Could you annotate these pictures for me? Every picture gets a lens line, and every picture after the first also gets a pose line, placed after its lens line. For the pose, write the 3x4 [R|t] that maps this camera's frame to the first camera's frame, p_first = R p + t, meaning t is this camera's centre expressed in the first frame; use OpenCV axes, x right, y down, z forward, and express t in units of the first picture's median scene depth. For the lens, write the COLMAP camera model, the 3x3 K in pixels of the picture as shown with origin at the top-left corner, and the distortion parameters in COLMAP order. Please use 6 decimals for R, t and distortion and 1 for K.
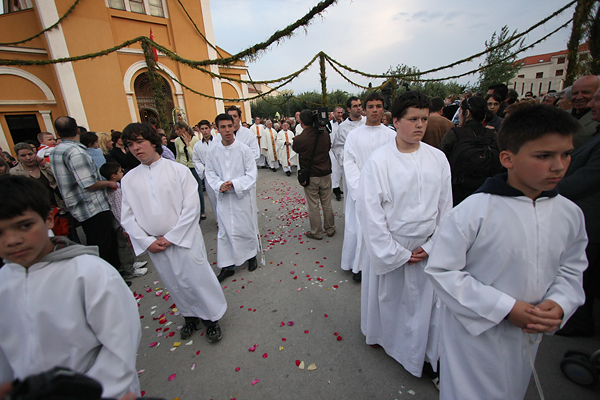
lens RADIAL K [[276.1, 0, 298.1], [0, 276.1, 201.3], [0, 0, 1]] dist [-0.010030, -0.000387]
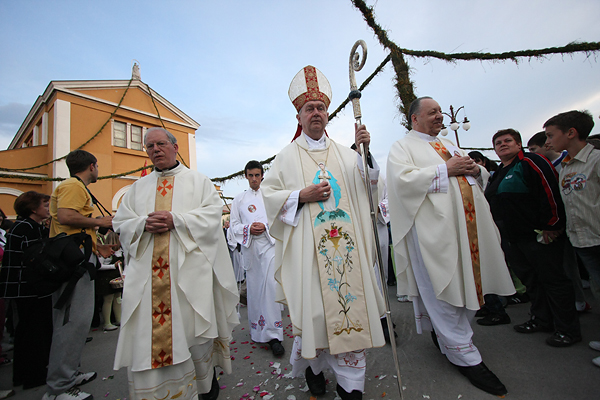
lens RADIAL K [[276.1, 0, 297.3], [0, 276.1, 199.8], [0, 0, 1]] dist [-0.010030, -0.000387]
pose [[0.992314, -0.006673, 0.123565, -0.076828], [0.057679, 0.908382, -0.414145, 0.294544], [-0.109480, 0.418089, 0.901785, -0.426386]]
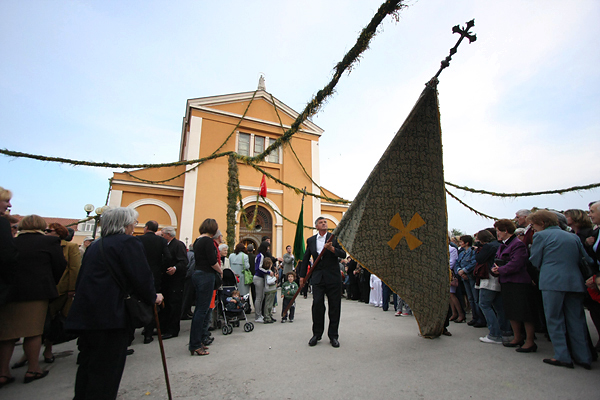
lens RADIAL K [[276.1, 0, 298.6], [0, 276.1, 203.7], [0, 0, 1]] dist [-0.010030, -0.000387]
pose [[0.931410, -0.015119, -0.363659, 0.039570], [-0.162516, 0.876733, -0.452690, -0.042867], [0.325676, 0.480740, 0.814140, 0.697726]]
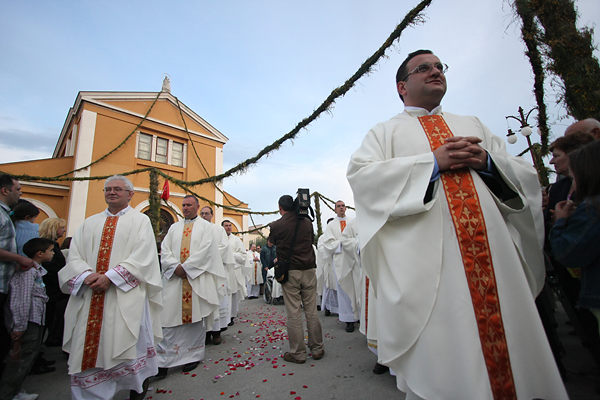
lens RADIAL K [[276.1, 0, 297.7], [0, 276.1, 201.6], [0, 0, 1]] dist [-0.010030, -0.000387]
pose [[0.999838, 0.017390, -0.004684, 0.058436], [-0.017464, 0.872643, -0.488046, 0.109829], [-0.004400, 0.488049, 0.872805, 0.168554]]
